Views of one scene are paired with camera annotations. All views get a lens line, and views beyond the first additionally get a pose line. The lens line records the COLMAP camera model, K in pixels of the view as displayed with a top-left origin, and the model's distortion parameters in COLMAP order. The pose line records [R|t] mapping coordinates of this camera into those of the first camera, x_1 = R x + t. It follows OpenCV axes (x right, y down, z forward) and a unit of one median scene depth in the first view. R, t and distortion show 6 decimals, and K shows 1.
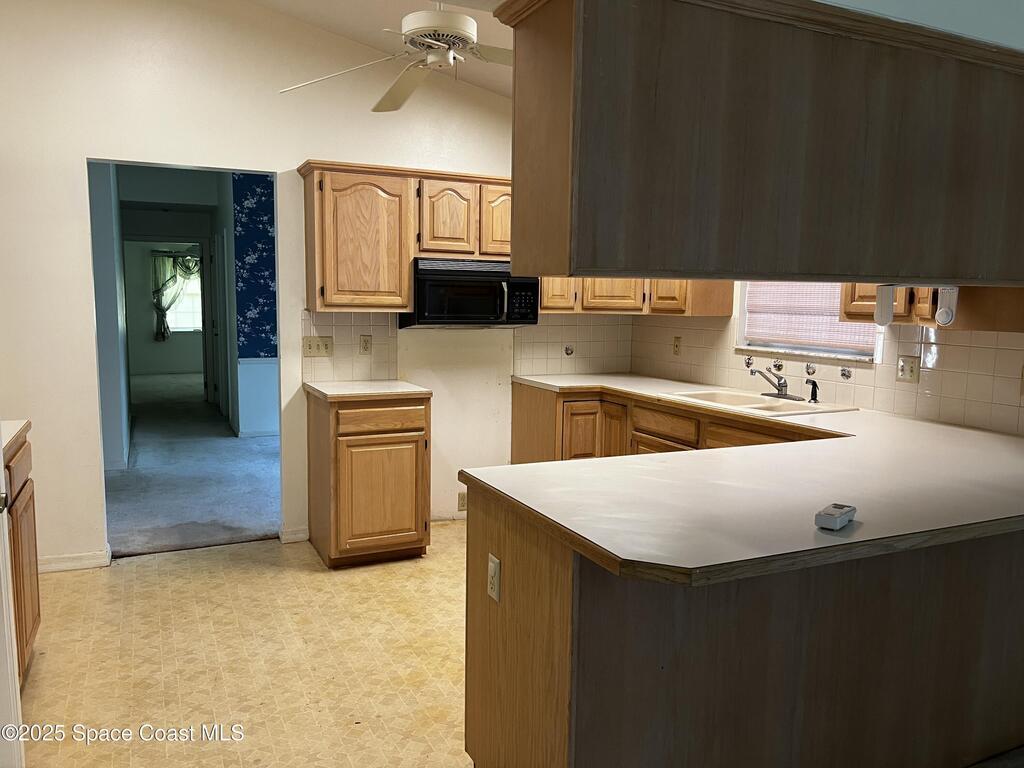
lens RADIAL K [[774.3, 0, 496.7], [0, 774.3, 378.6], [0, 0, 1]] dist [0.061760, -0.072915]
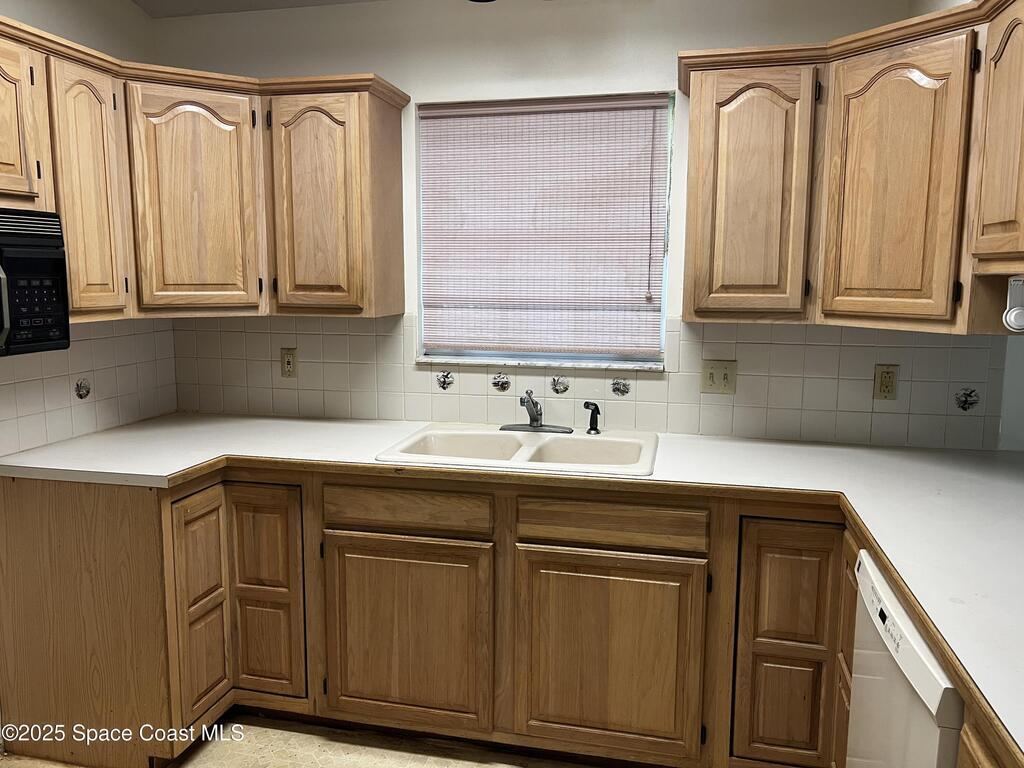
lens RADIAL K [[774.3, 0, 496.7], [0, 774.3, 378.6], [0, 0, 1]] dist [0.061760, -0.072915]
pose [[0.608542, -0.116599, 0.784909, -0.170569], [0.086606, 0.992996, 0.080365, -0.072009], [-0.788782, 0.019072, 0.614377, 0.544971]]
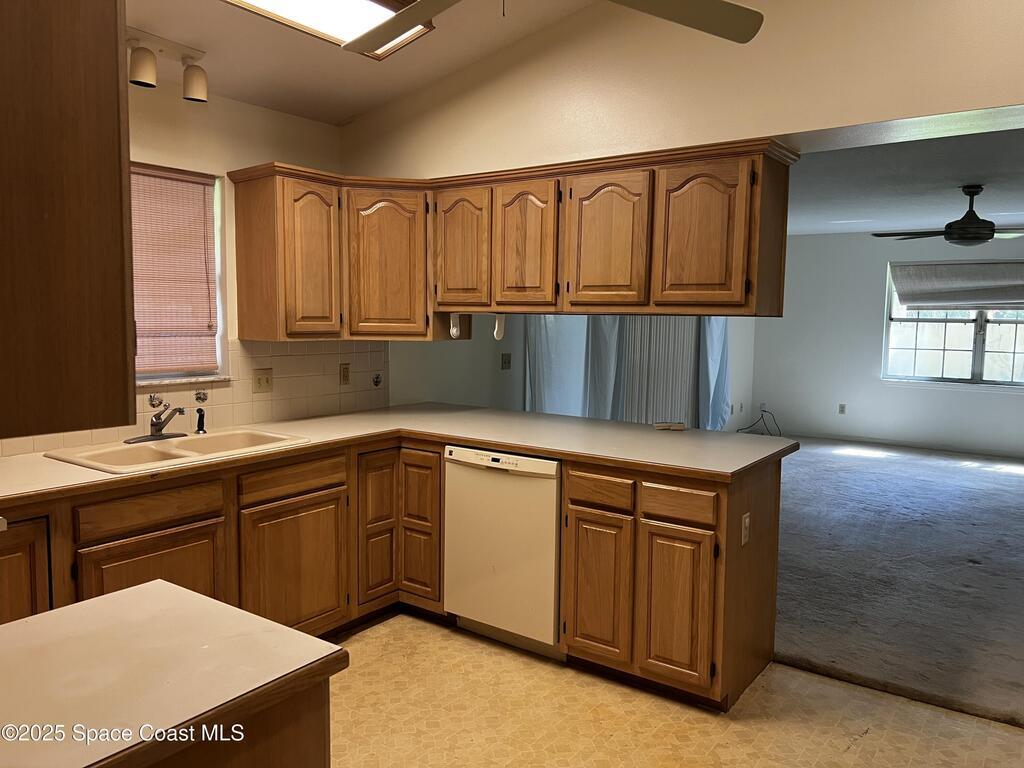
lens RADIAL K [[774.3, 0, 496.7], [0, 774.3, 378.6], [0, 0, 1]] dist [0.061760, -0.072915]
pose [[-0.488102, -0.094574, 0.867648, -0.463855], [0.072285, 0.986316, 0.148173, -0.120947], [-0.869788, 0.135042, -0.474586, 0.964611]]
